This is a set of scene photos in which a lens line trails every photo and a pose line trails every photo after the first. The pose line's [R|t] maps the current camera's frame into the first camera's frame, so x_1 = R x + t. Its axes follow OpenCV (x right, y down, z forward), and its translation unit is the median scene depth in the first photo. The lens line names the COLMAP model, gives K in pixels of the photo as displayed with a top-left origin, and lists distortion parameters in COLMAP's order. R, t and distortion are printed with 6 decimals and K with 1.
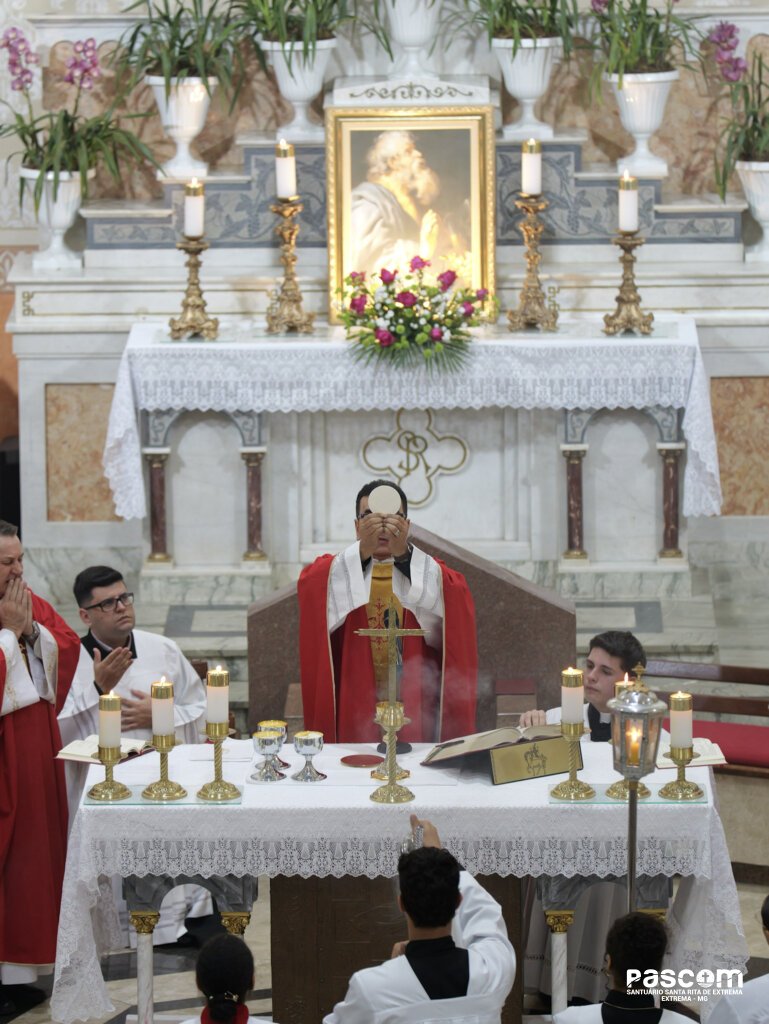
lens RADIAL K [[5773.0, 0, 384.5], [0, 5773.0, 512.0], [0, 0, 1]] dist [0.044563, 5.503264]
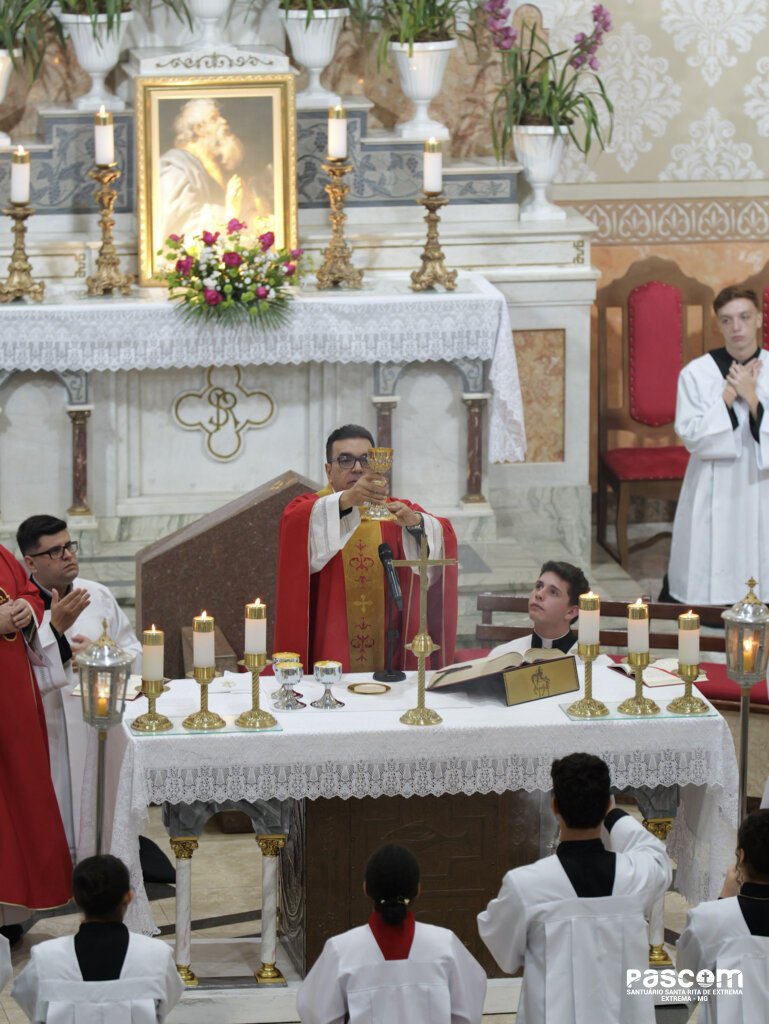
lens RADIAL K [[5773.0, 0, 384.5], [0, 5773.0, 512.0], [0, 0, 1]] dist [0.044563, 5.503264]
pose [[0.982219, -0.024128, 0.186182, -0.160891], [0.024500, 0.999700, 0.000299, 0.008804], [-0.186133, 0.004268, 0.982515, -0.027394]]
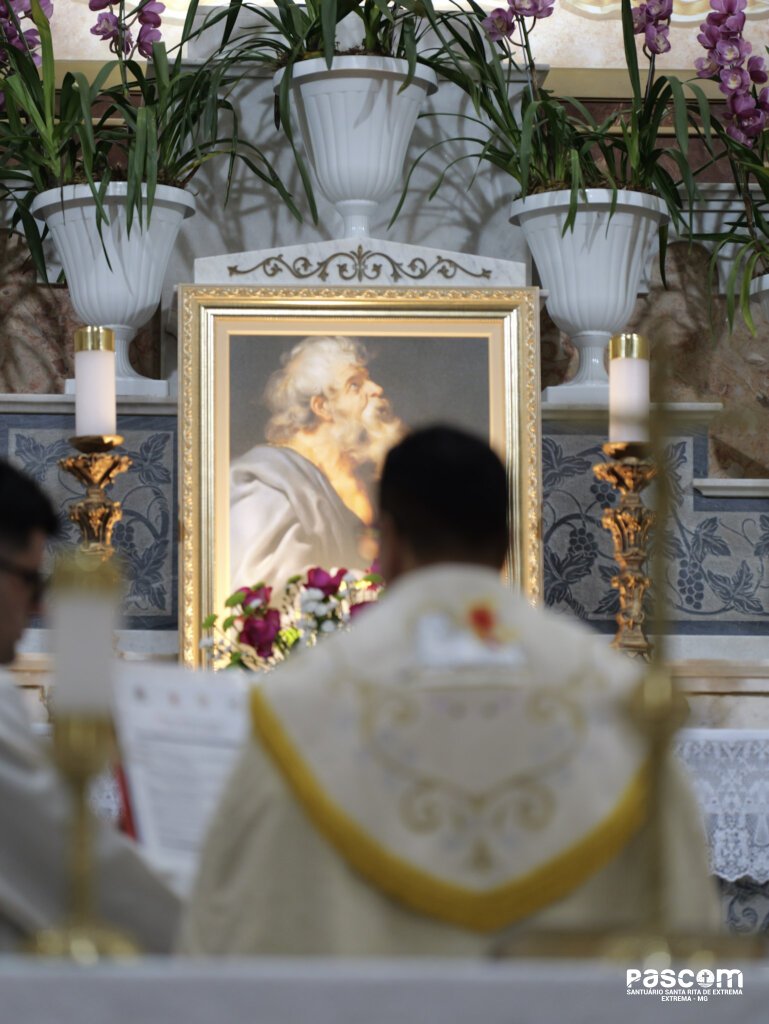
lens RADIAL K [[5773.0, 0, 384.5], [0, 5773.0, 512.0], [0, 0, 1]] dist [0.044563, 5.503264]
pose [[0.996482, 0.024269, 0.080219, -0.030498], [0.004531, 0.940156, -0.340714, 0.105692], [-0.083688, 0.339879, 0.936738, 0.567291]]
